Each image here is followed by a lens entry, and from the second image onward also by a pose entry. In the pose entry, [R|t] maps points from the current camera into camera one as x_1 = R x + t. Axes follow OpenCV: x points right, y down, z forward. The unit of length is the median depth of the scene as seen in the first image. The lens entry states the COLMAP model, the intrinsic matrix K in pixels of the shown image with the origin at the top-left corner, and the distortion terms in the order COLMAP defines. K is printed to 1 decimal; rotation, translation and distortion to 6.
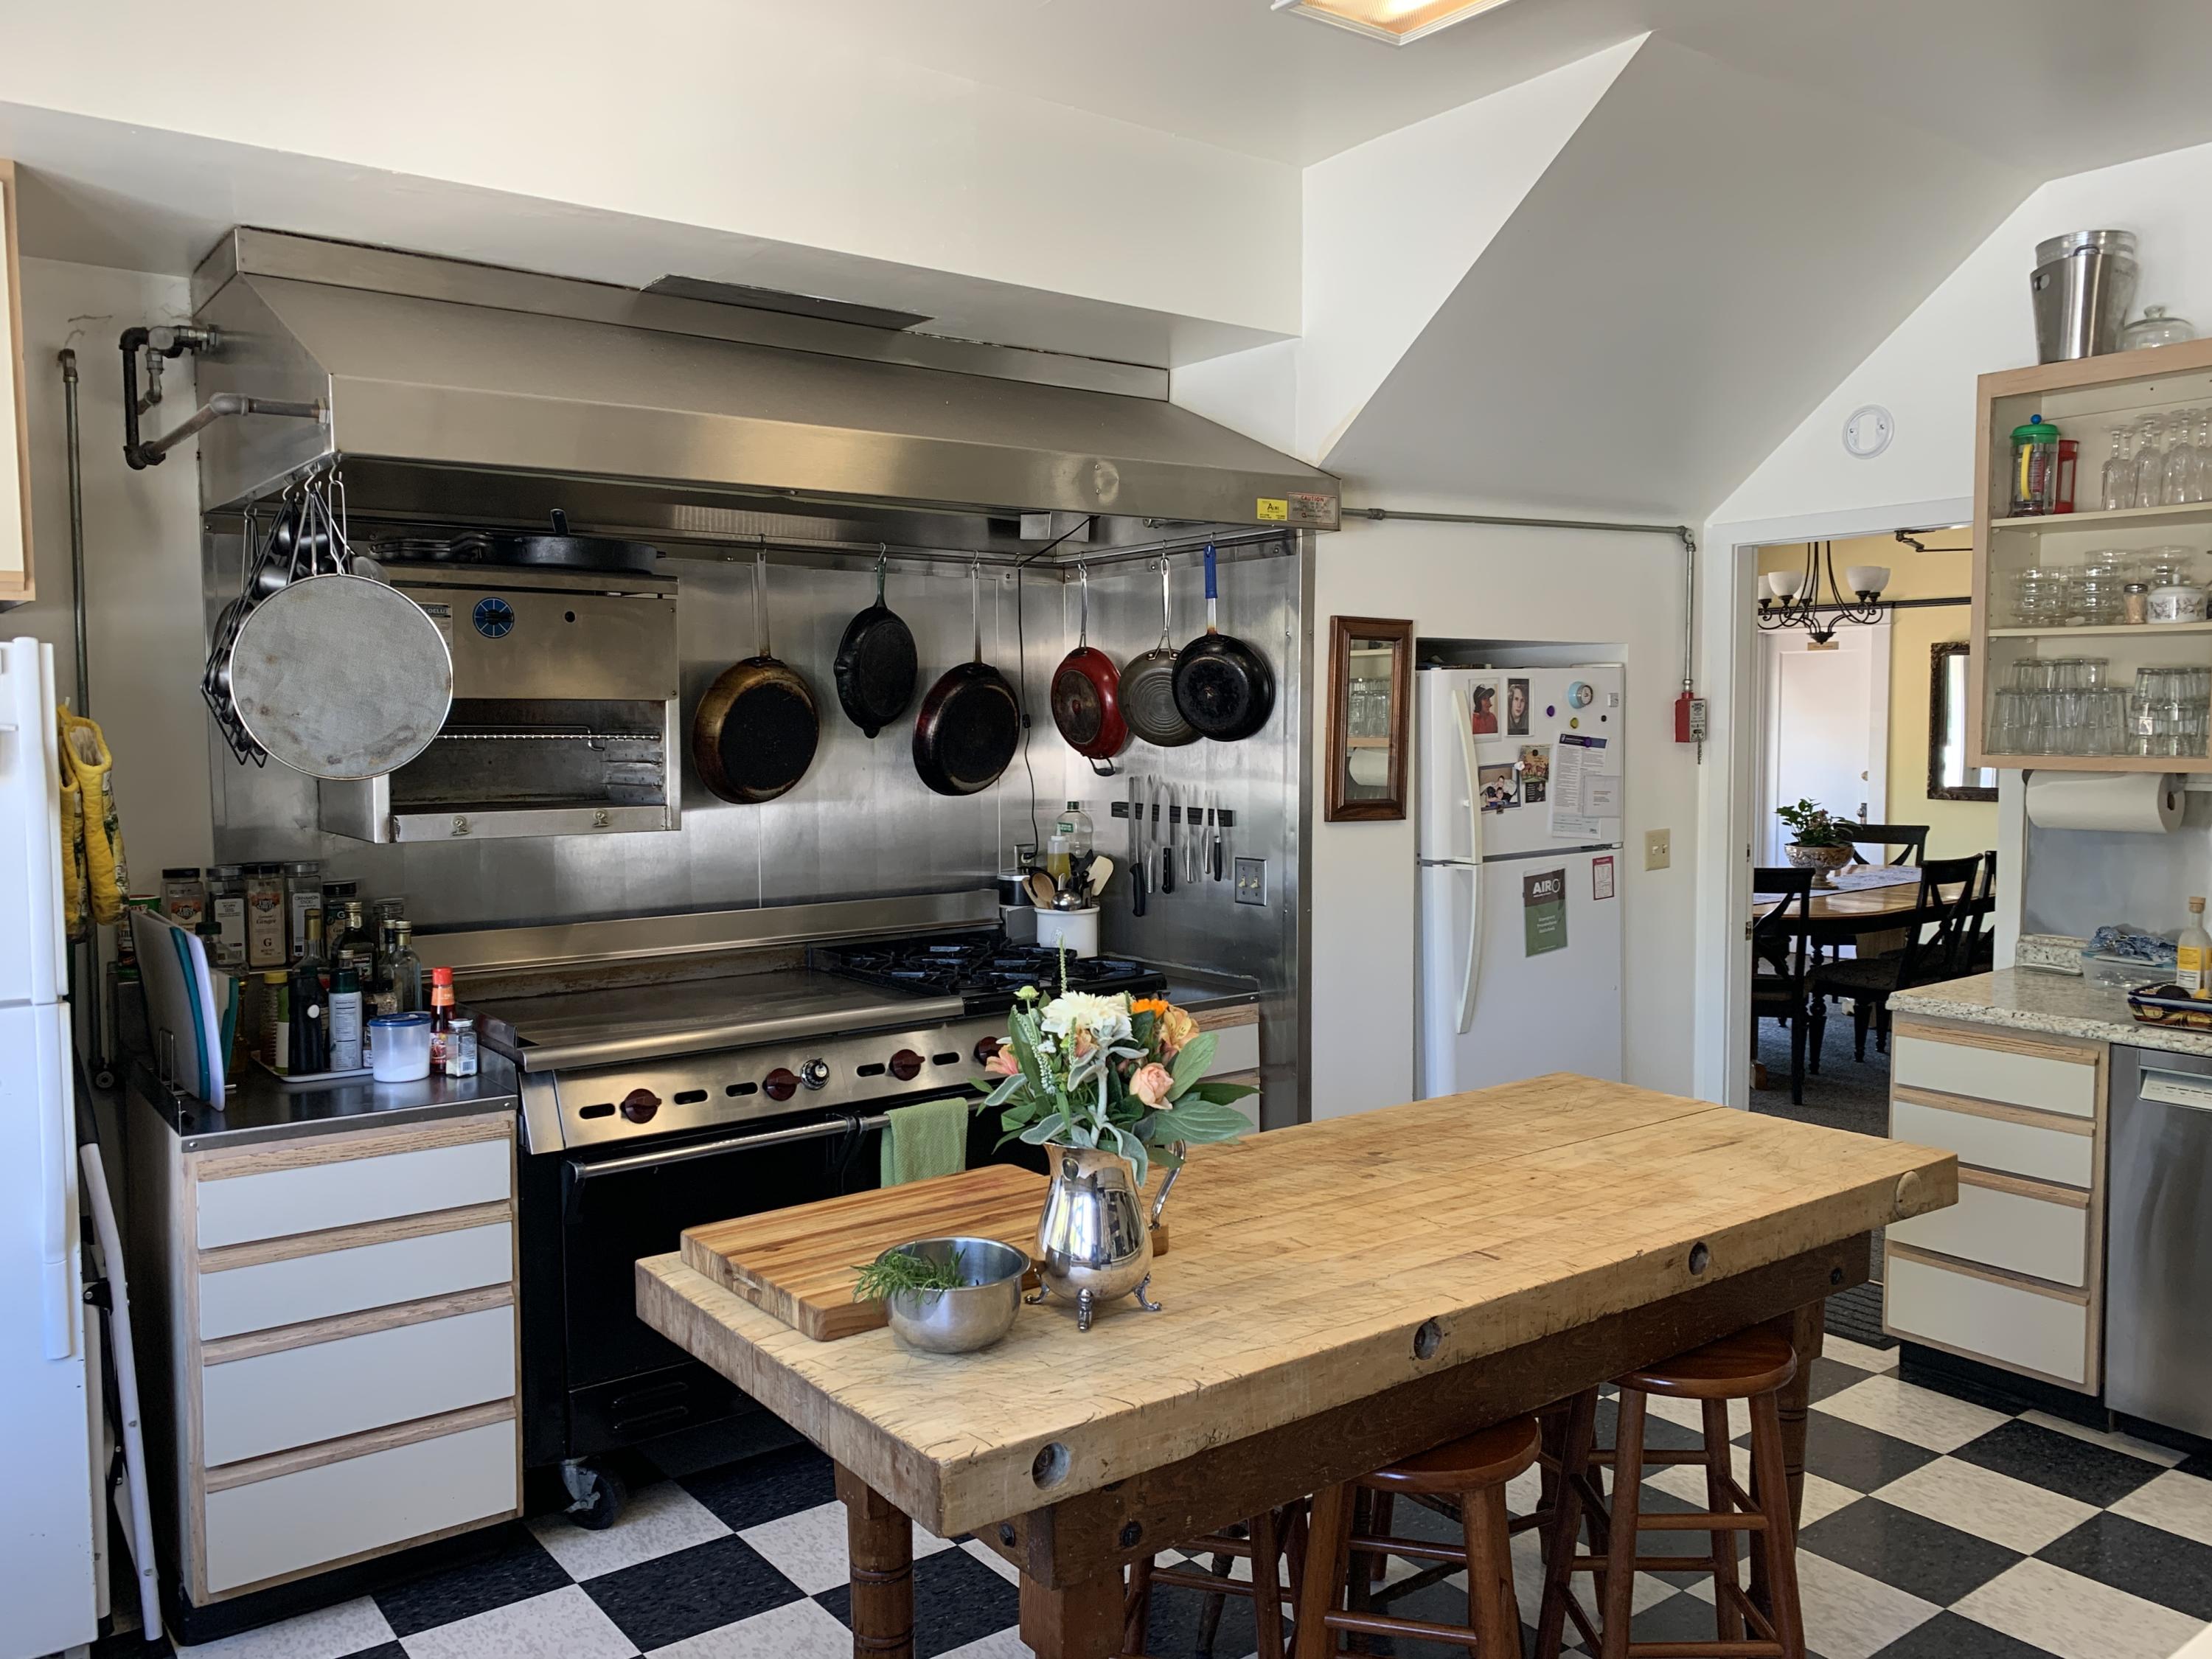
lens RADIAL K [[1698.2, 0, 1100.4], [0, 1698.2, 823.7], [0, 0, 1]] dist [0.015762, 0.000563]
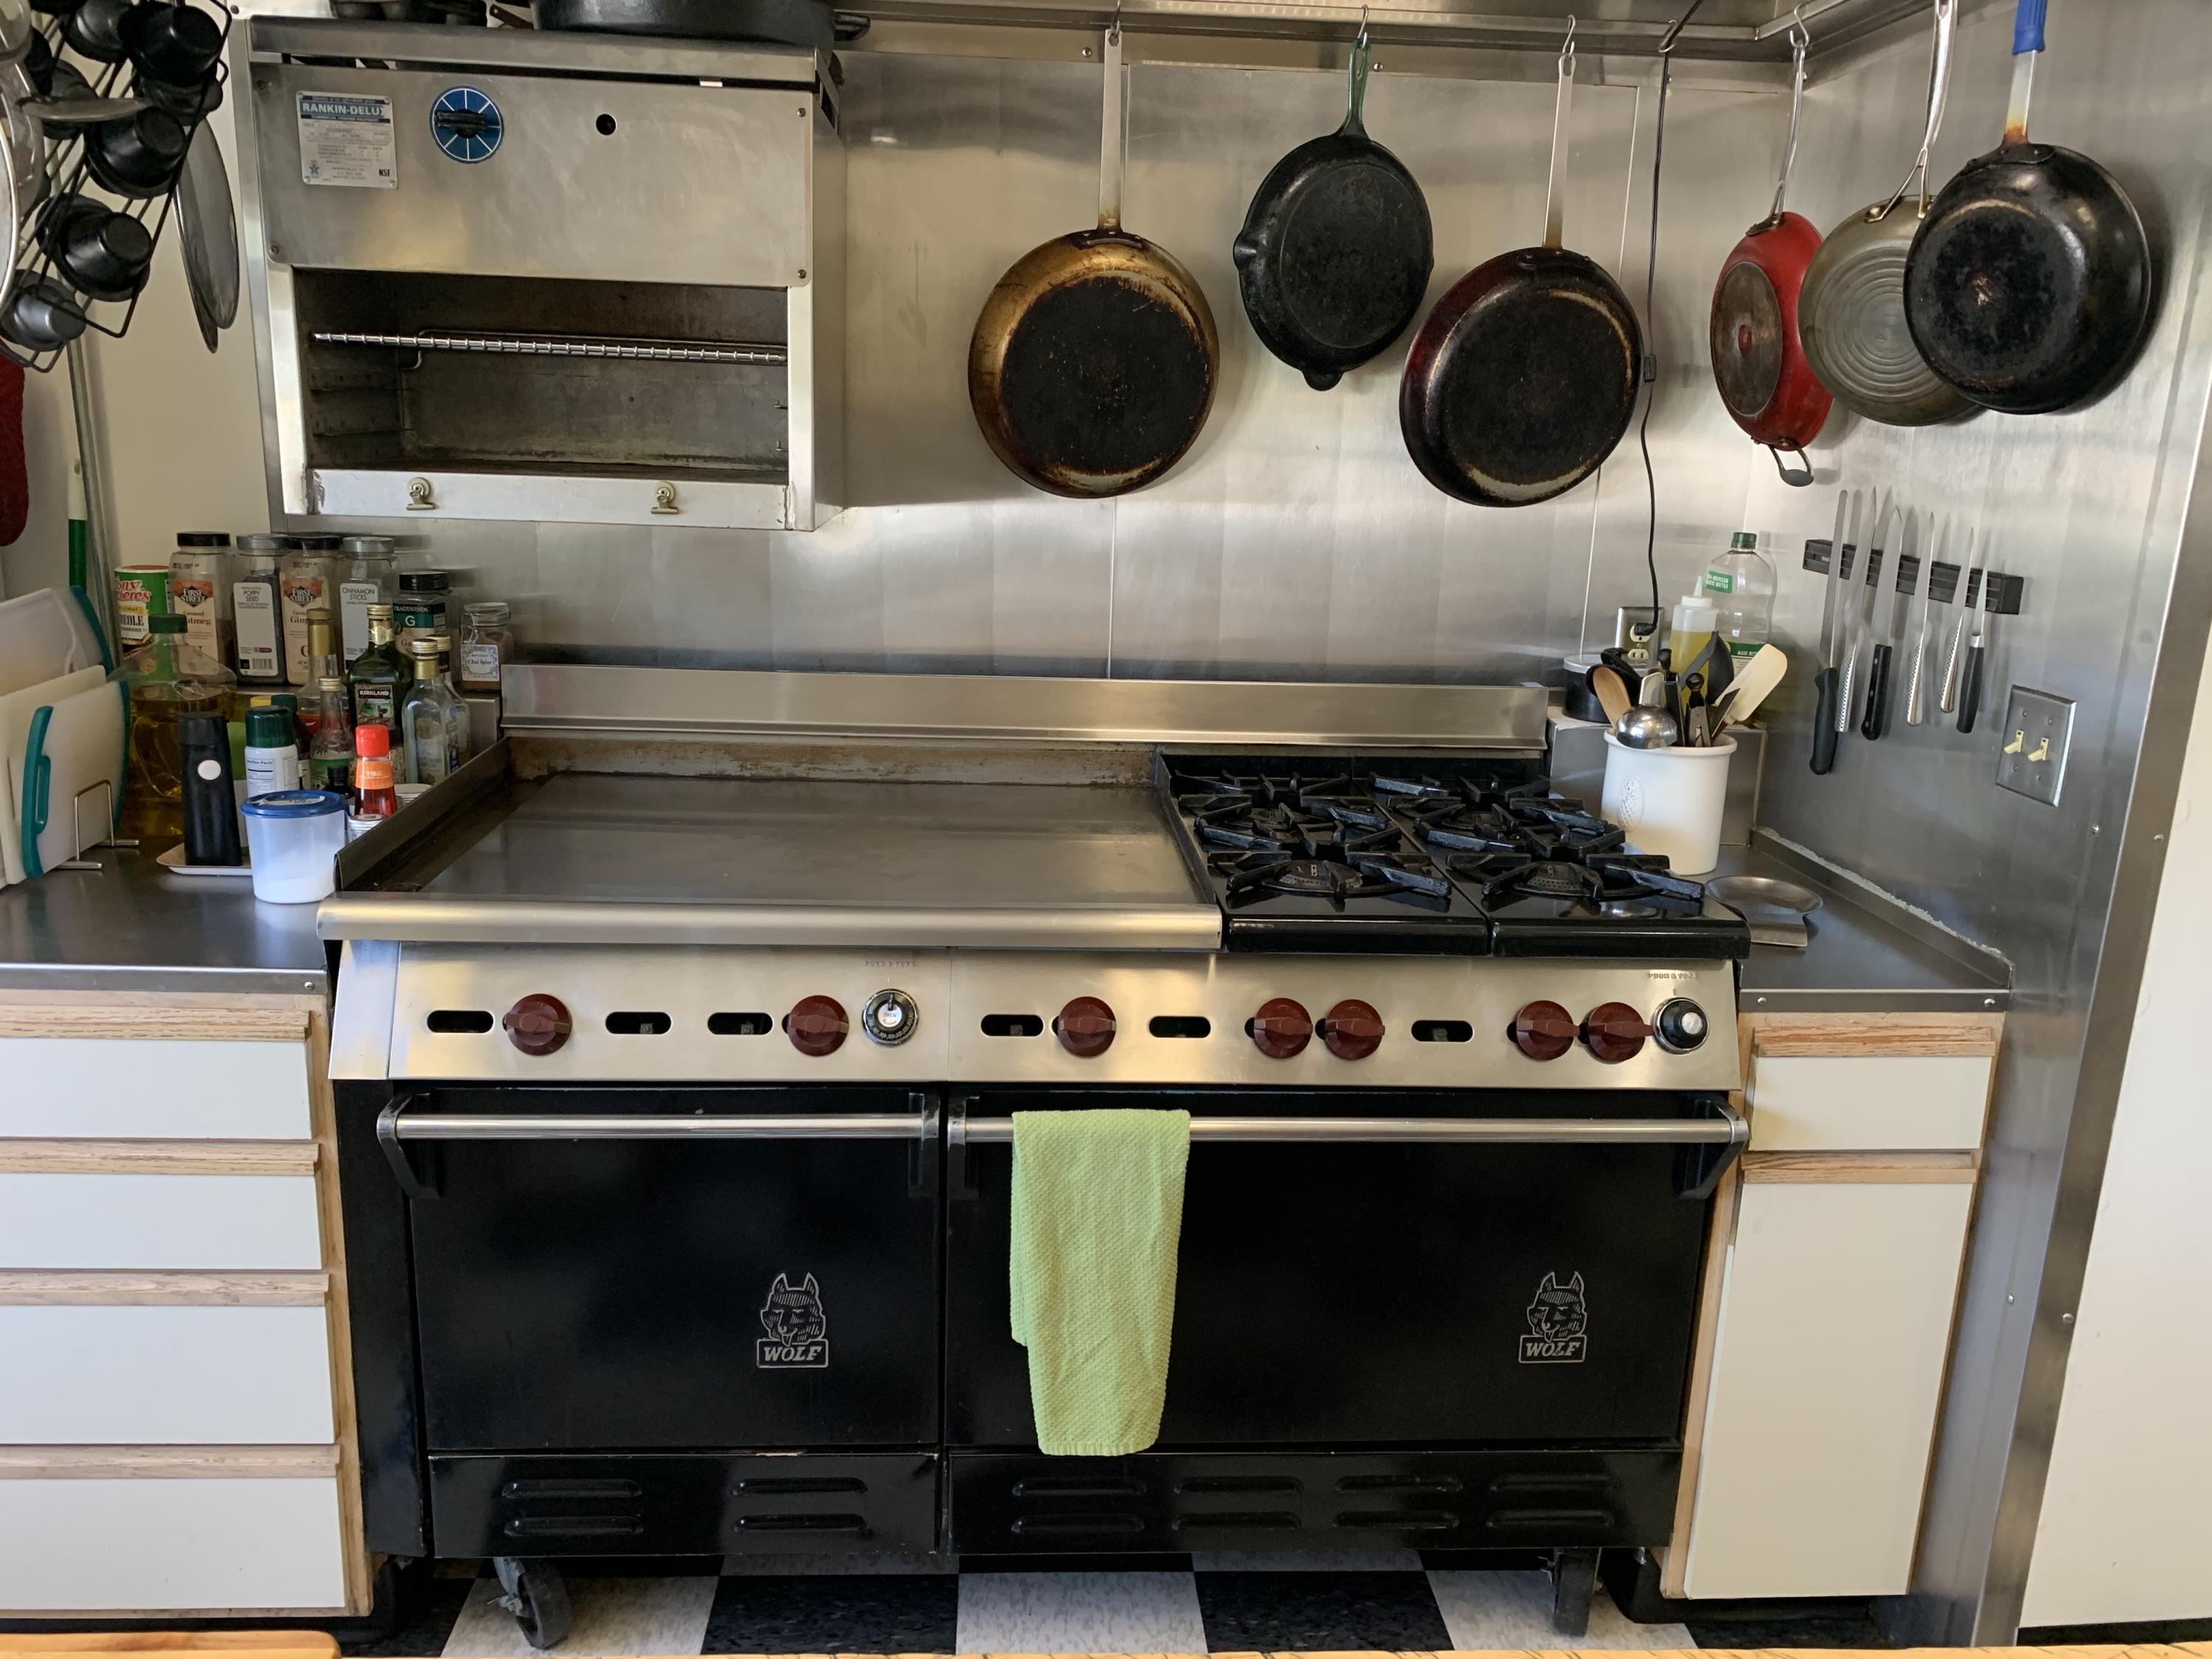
lens RADIAL K [[1698.2, 0, 1100.4], [0, 1698.2, 823.7], [0, 0, 1]] dist [0.015762, 0.000563]
pose [[0.826166, 0.163943, -0.539048, 0.130640], [-0.069807, 0.979143, 0.190802, -0.013060], [0.559086, -0.120004, 0.820379, 0.502187]]
